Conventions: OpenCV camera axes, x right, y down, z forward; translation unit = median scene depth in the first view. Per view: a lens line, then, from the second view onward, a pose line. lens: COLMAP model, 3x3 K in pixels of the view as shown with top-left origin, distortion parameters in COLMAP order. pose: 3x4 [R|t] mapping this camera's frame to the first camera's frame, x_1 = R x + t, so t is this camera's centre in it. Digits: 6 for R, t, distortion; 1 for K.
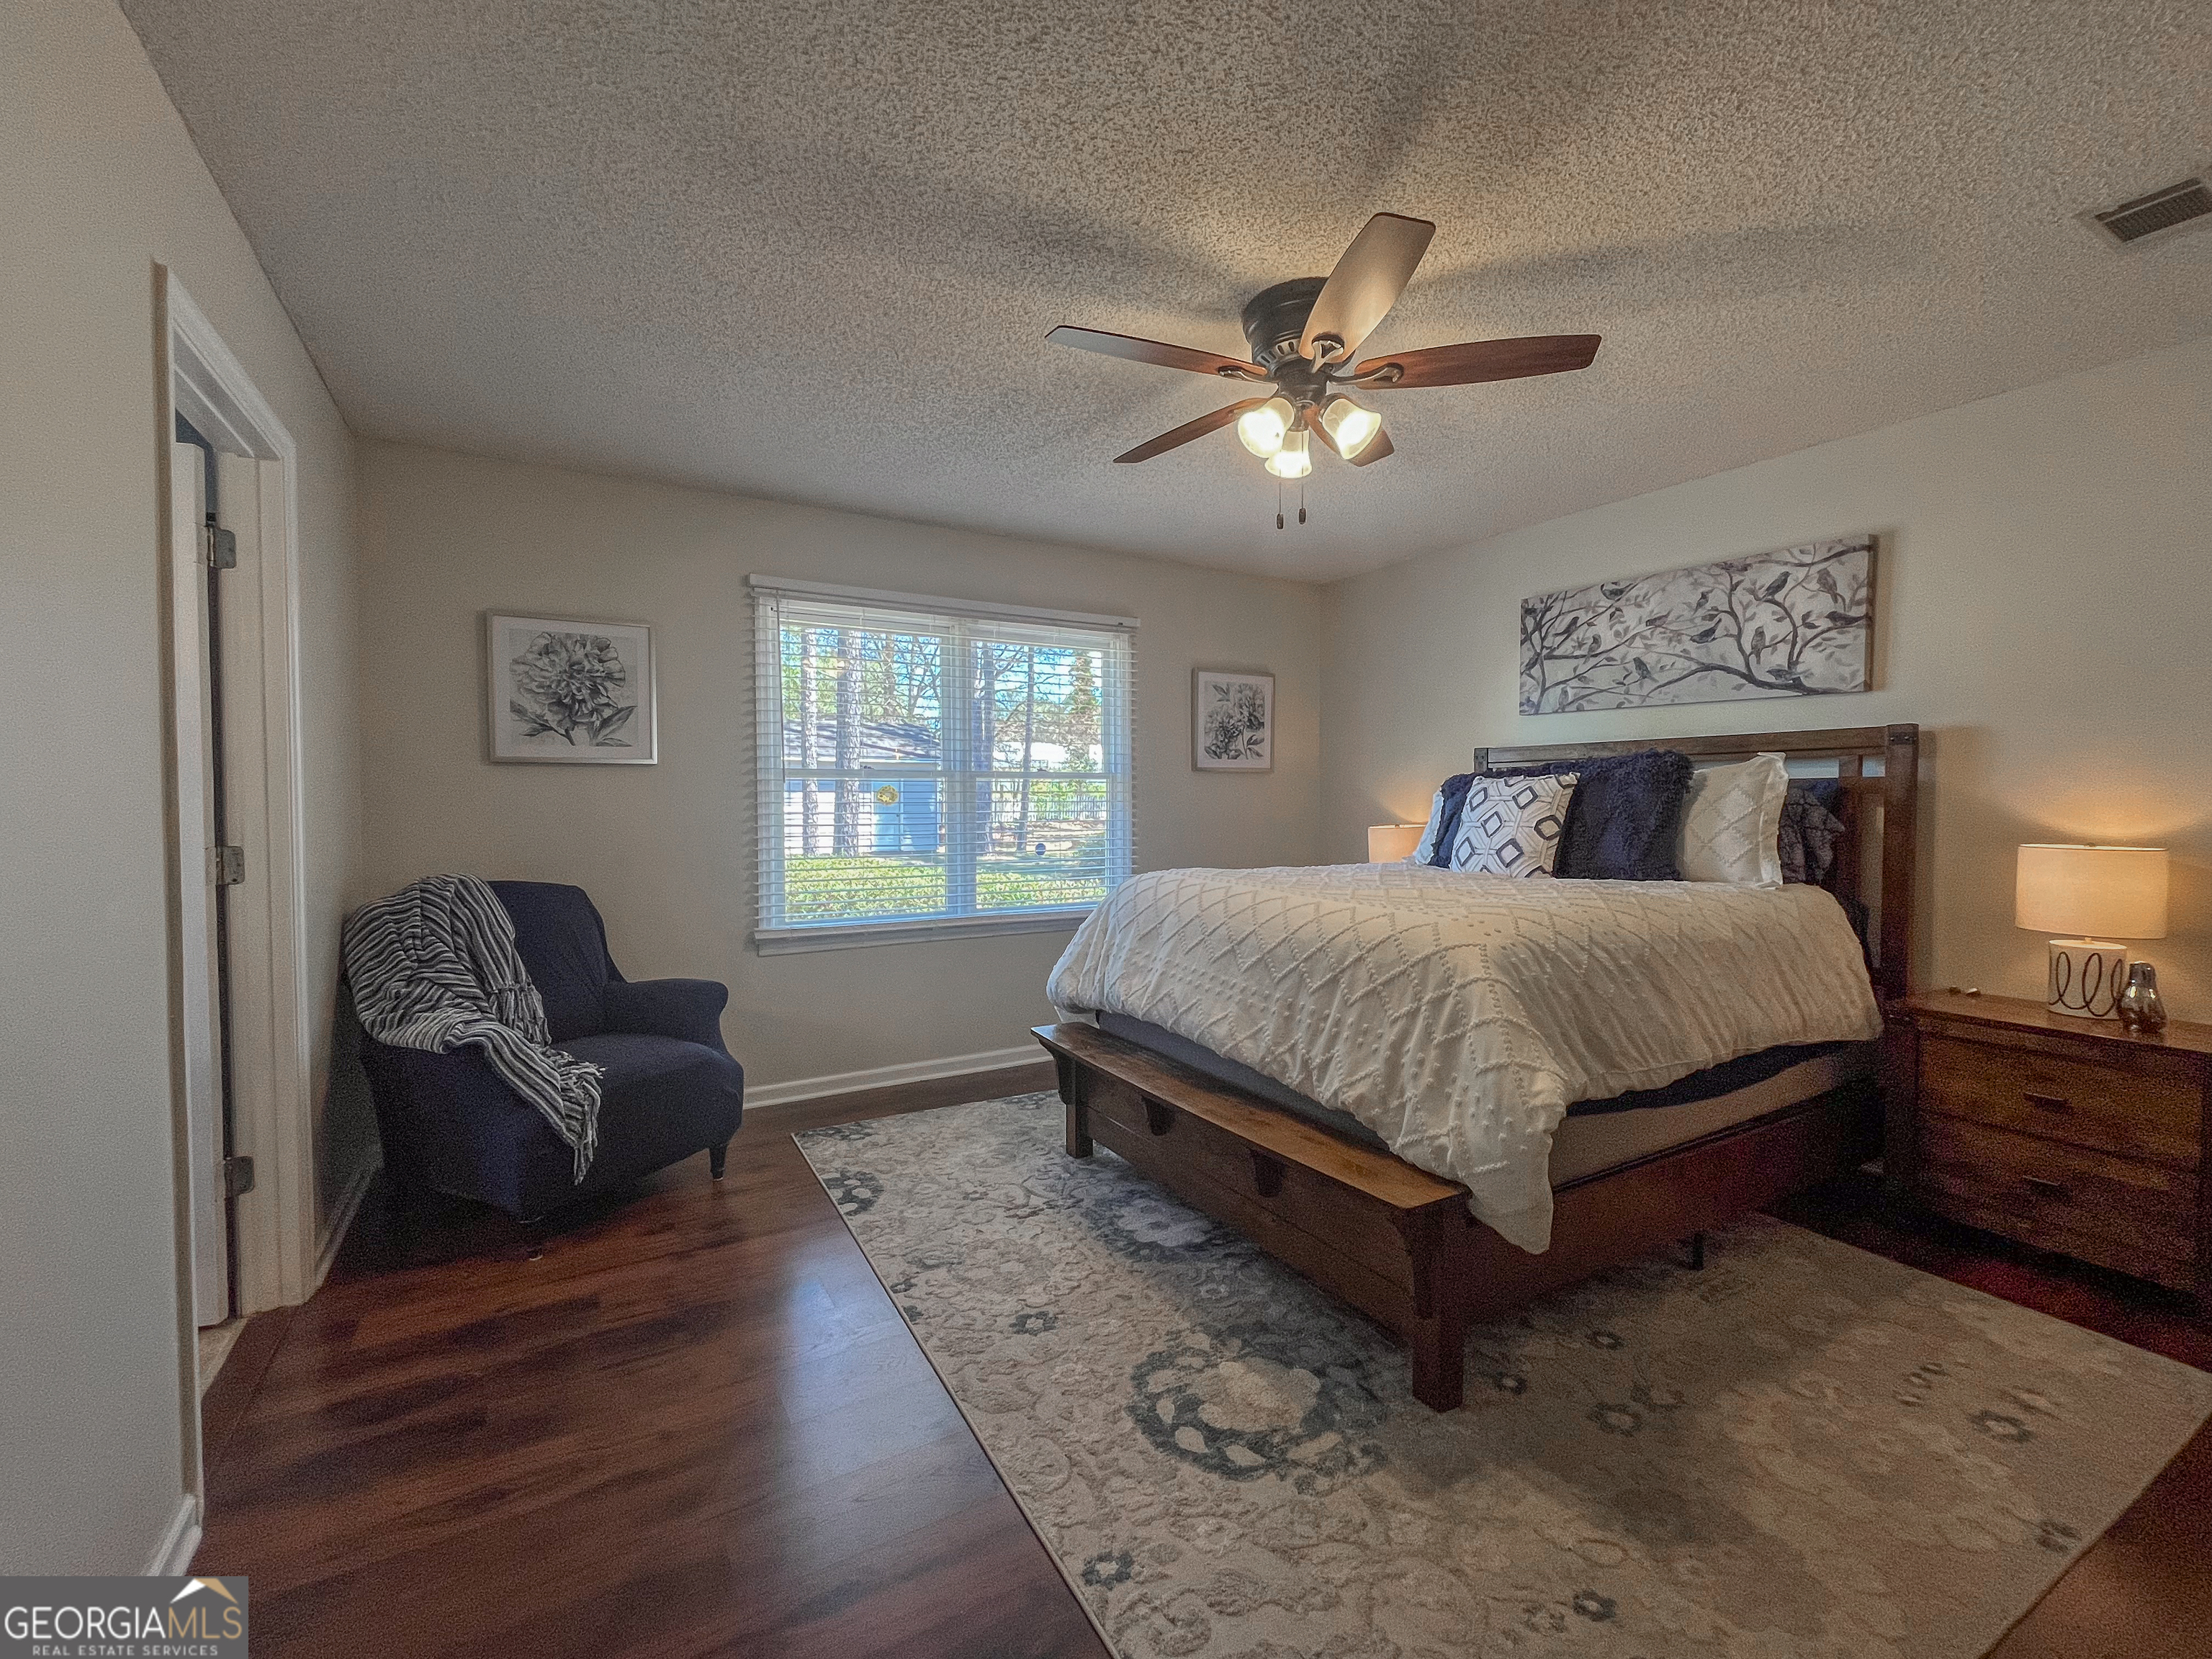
lens RADIAL K [[951.7, 0, 1103.4], [0, 951.7, 829.3], [0, 0, 1]] dist [0.000390, 0.000082]
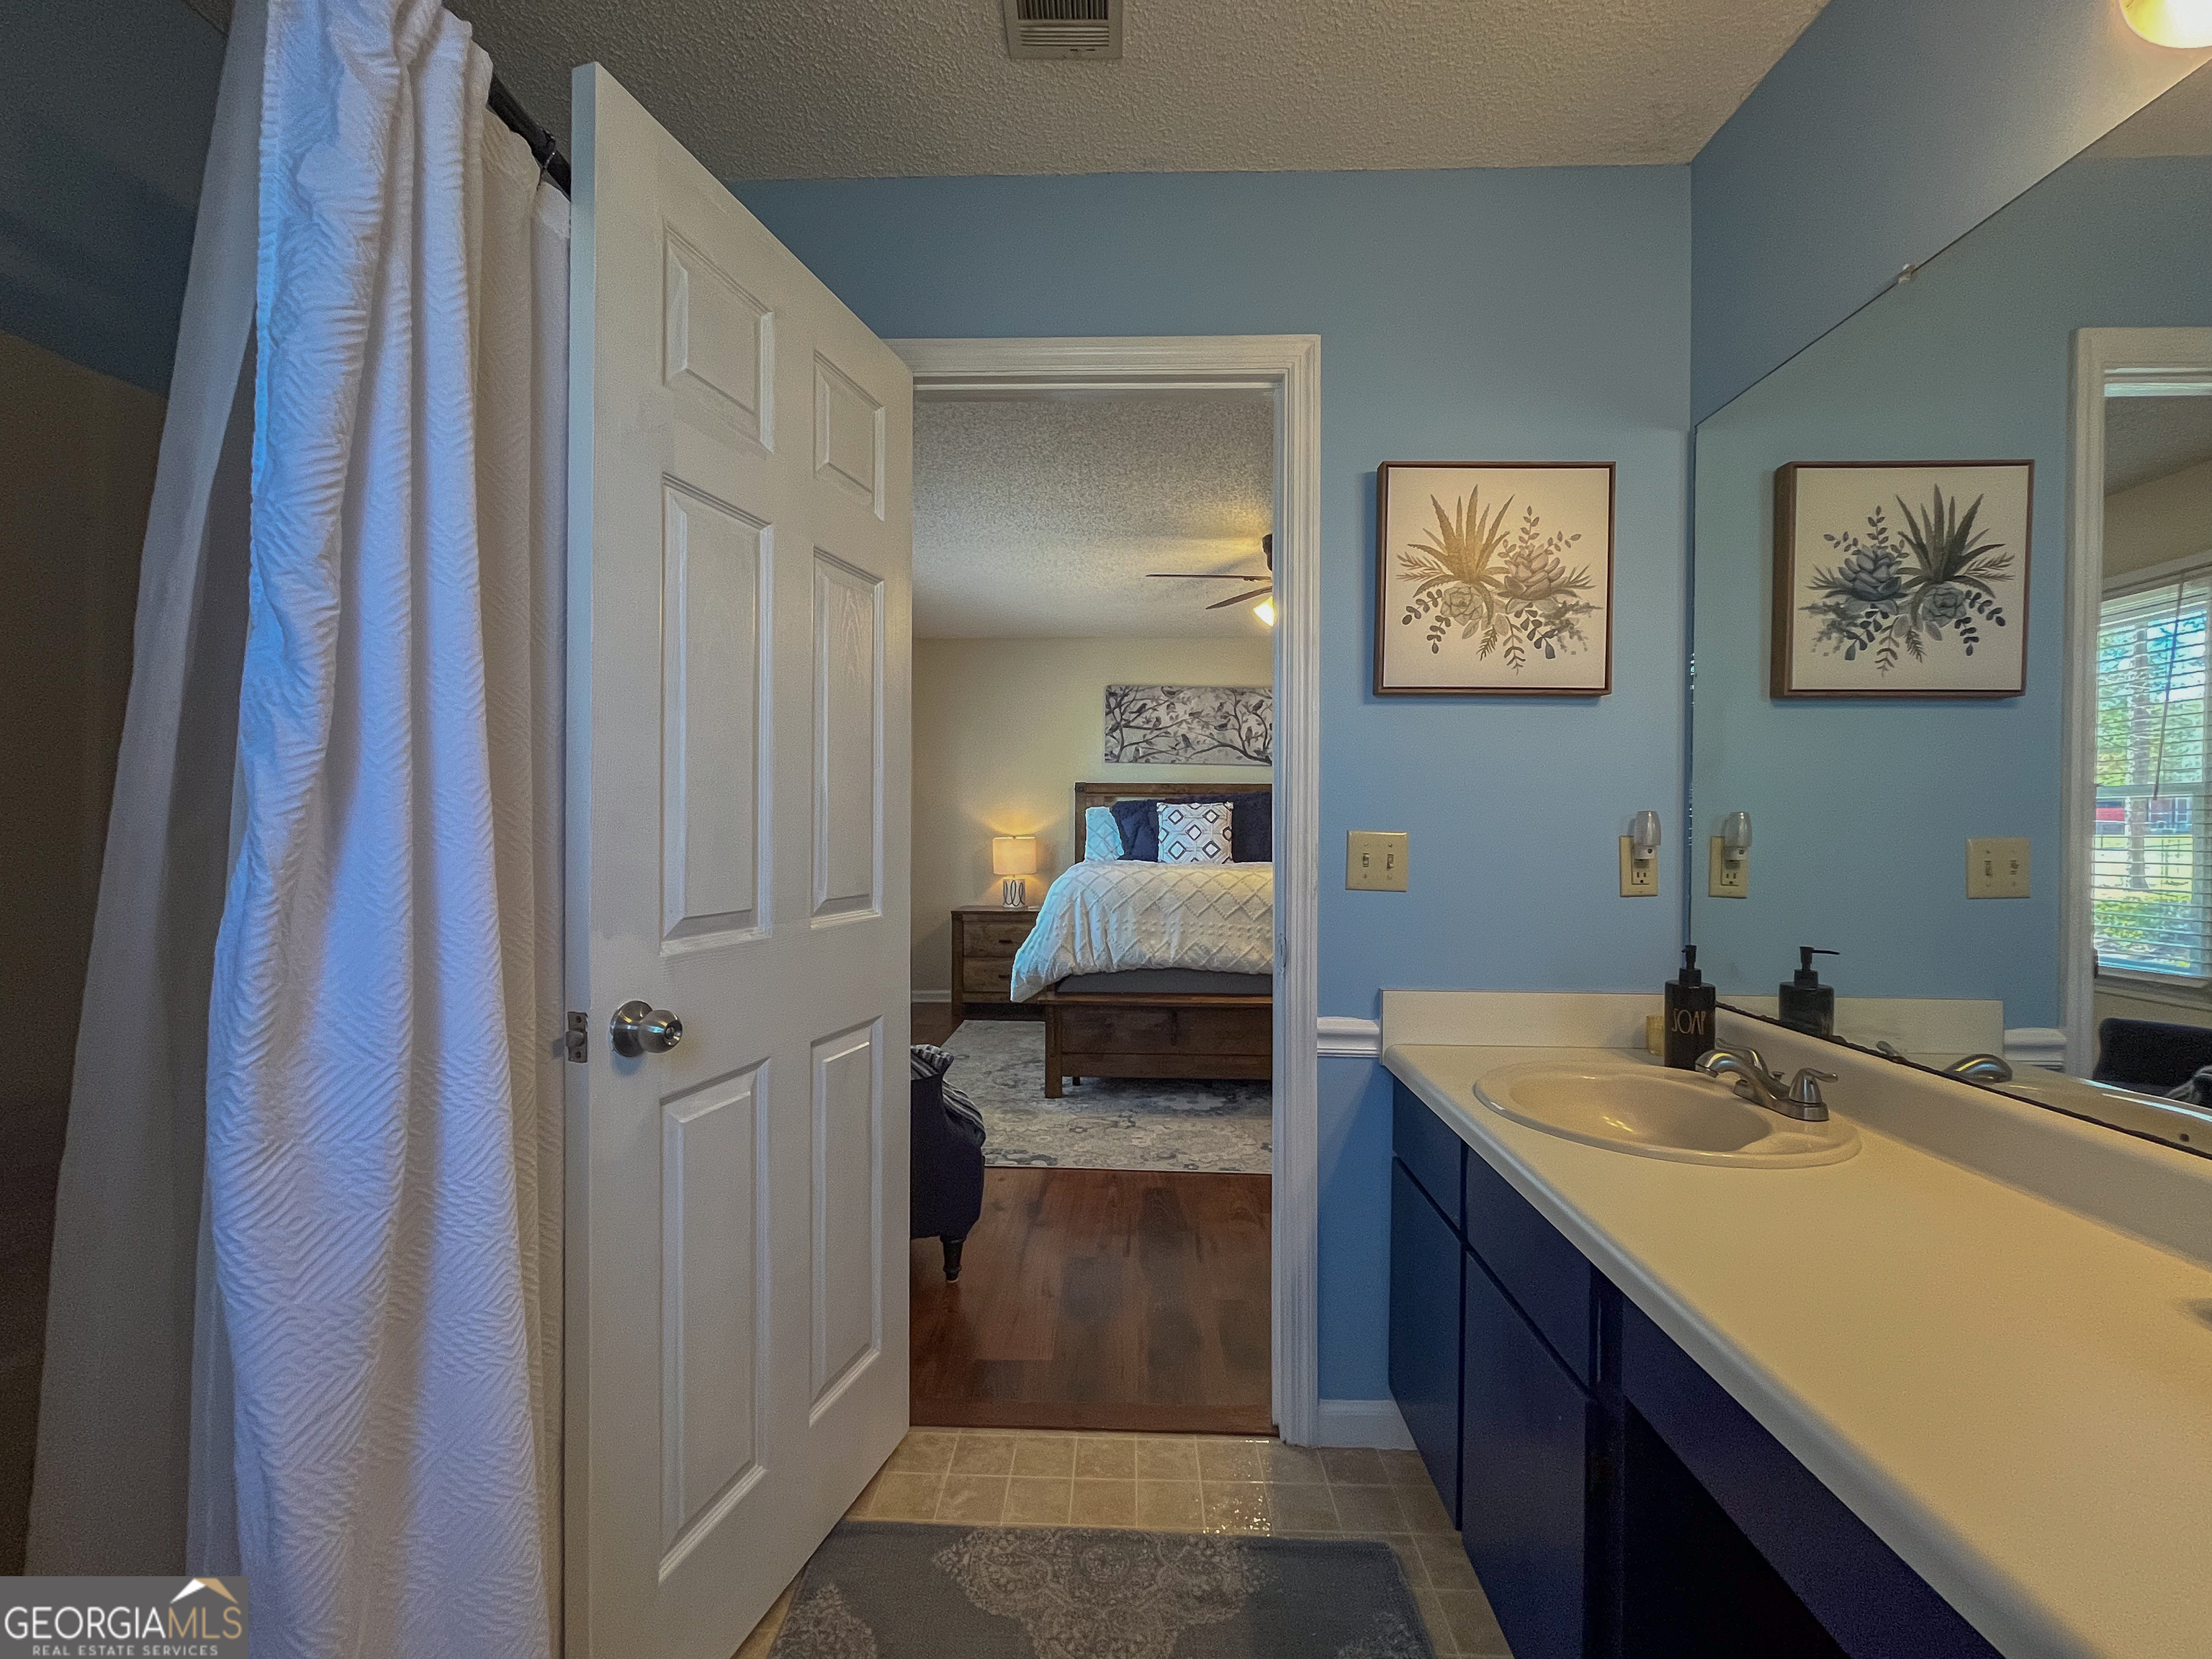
lens RADIAL K [[951.7, 0, 1108.8], [0, 951.7, 831.2], [0, 0, 1]] dist [0.000390, 0.000082]
pose [[0.516214, 0.000089, 0.856460, -1.015117], [0.021096, 0.999695, -0.012819, 0.009949], [-0.856200, 0.024685, 0.516054, 0.270977]]
